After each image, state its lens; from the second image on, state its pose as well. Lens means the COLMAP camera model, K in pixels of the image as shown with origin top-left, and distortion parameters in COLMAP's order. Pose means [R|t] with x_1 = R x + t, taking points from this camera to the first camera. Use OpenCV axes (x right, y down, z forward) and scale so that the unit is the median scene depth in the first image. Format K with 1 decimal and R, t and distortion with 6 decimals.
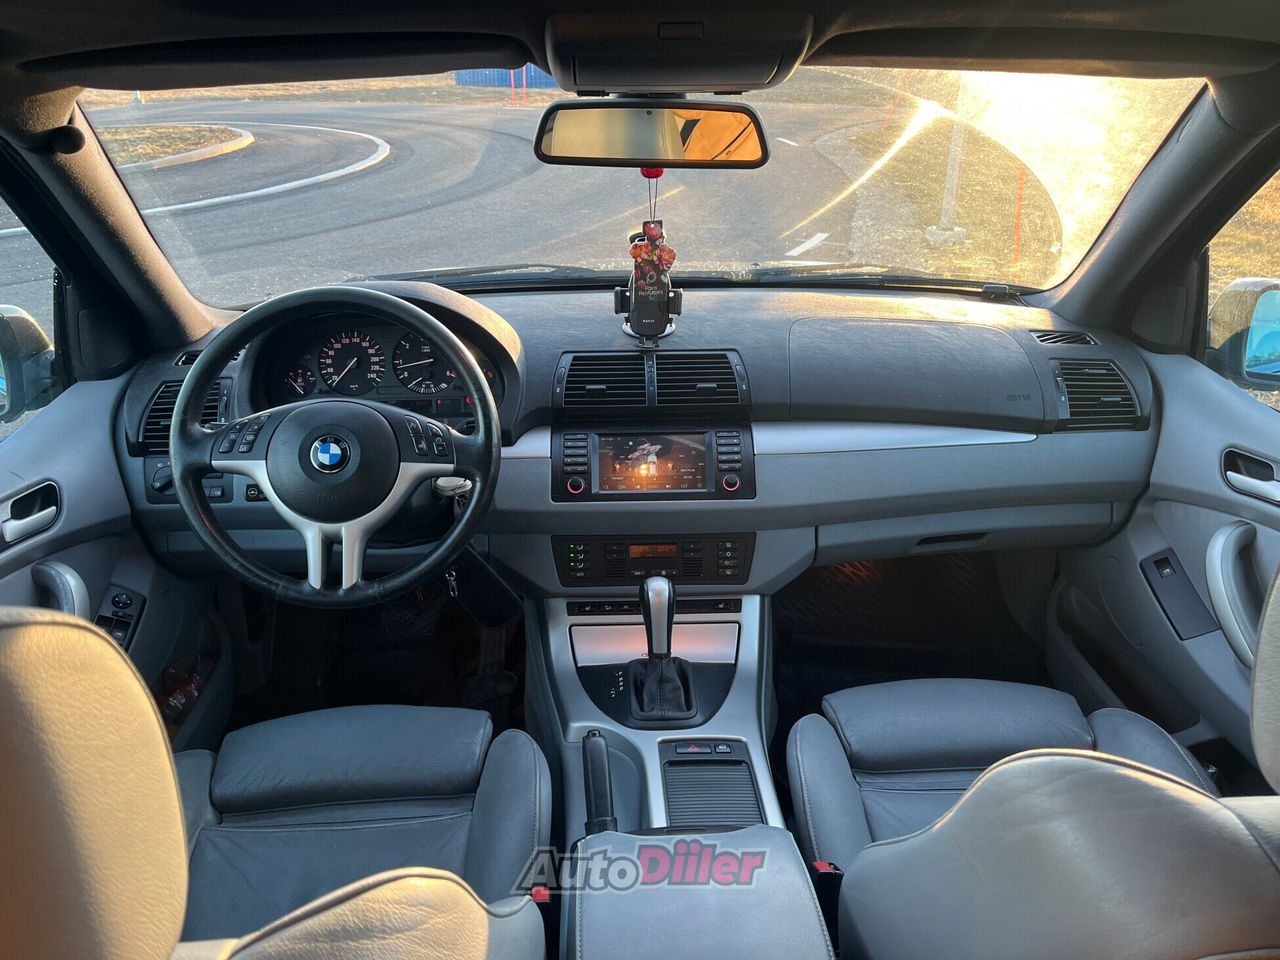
lens RADIAL K [[961.0, 0, 640.0], [0, 961.0, 480.0], [0, 0, 1]] dist [-0.008985, -0.005790]
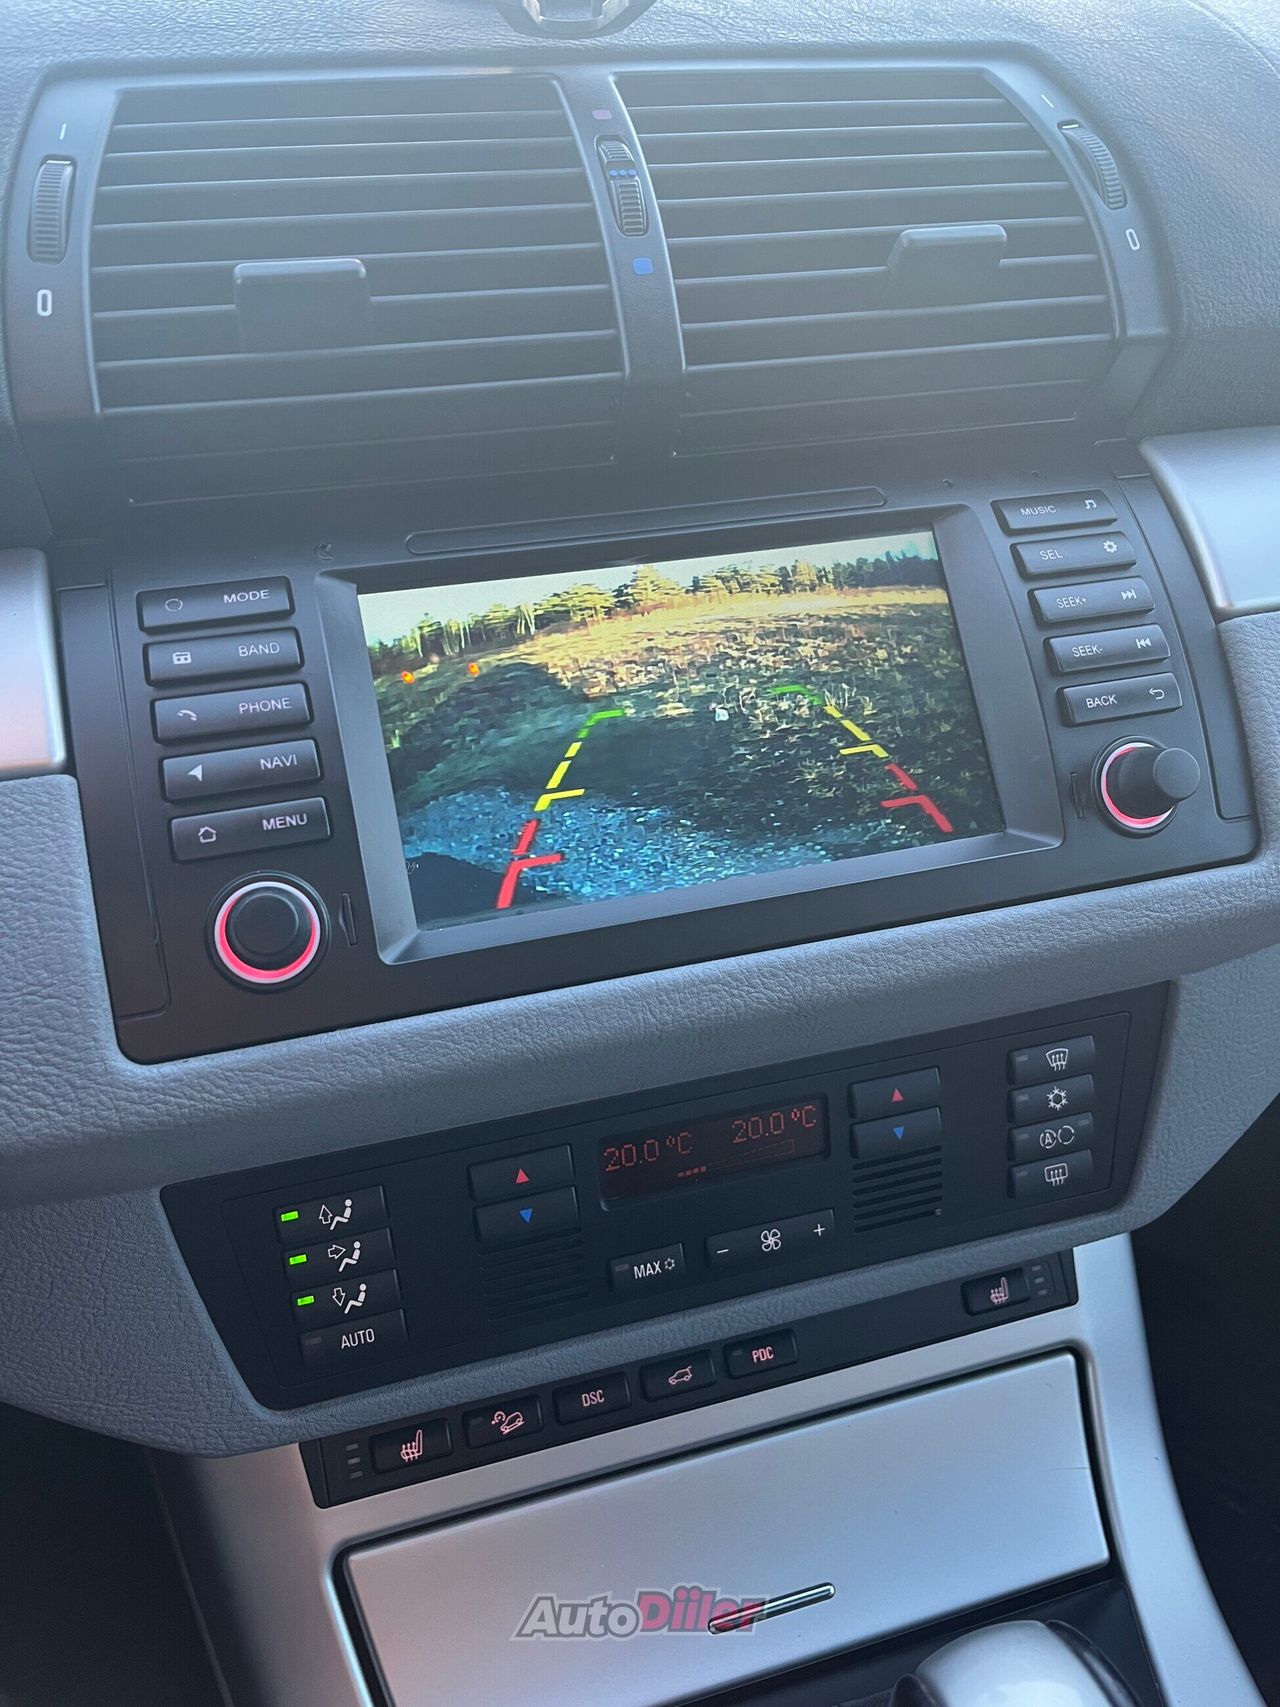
lens RADIAL K [[1281.6, 0, 643.7], [0, 1281.6, 862.7], [0, 0, 1]] dist [-0.008985, -0.005790]
pose [[0.960969, -0.141688, 0.237619, -0.054681], [0.087959, 0.970806, 0.223155, -0.044401], [-0.262300, -0.193544, 0.945378, 0.767128]]
